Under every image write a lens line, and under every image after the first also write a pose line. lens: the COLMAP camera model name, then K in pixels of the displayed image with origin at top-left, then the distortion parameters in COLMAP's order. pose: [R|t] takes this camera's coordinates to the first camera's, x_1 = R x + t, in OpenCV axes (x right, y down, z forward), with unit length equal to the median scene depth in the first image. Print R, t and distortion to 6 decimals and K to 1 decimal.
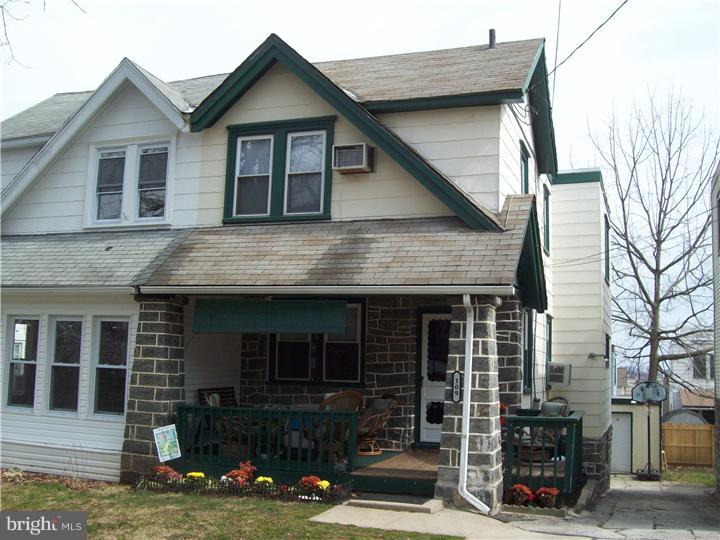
lens RADIAL K [[786.1, 0, 360.6], [0, 786.1, 271.0], [0, 0, 1]] dist [-0.160665, 0.000000]
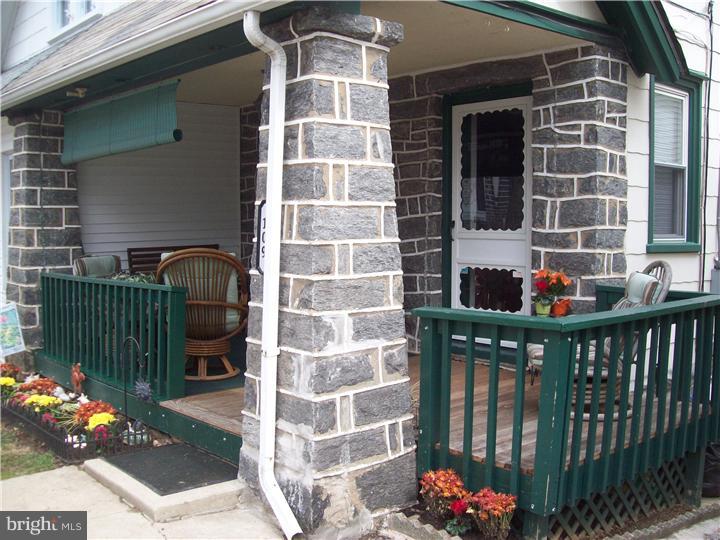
lens RADIAL K [[786.1, 0, 359.4], [0, 786.1, 269.2], [0, 0, 1]] dist [-0.160665, 0.000000]
pose [[0.873068, 0.005143, -0.487571, 0.318796], [0.080421, 0.984731, 0.154393, 0.086776], [0.480920, -0.174006, 0.859324, 0.547620]]
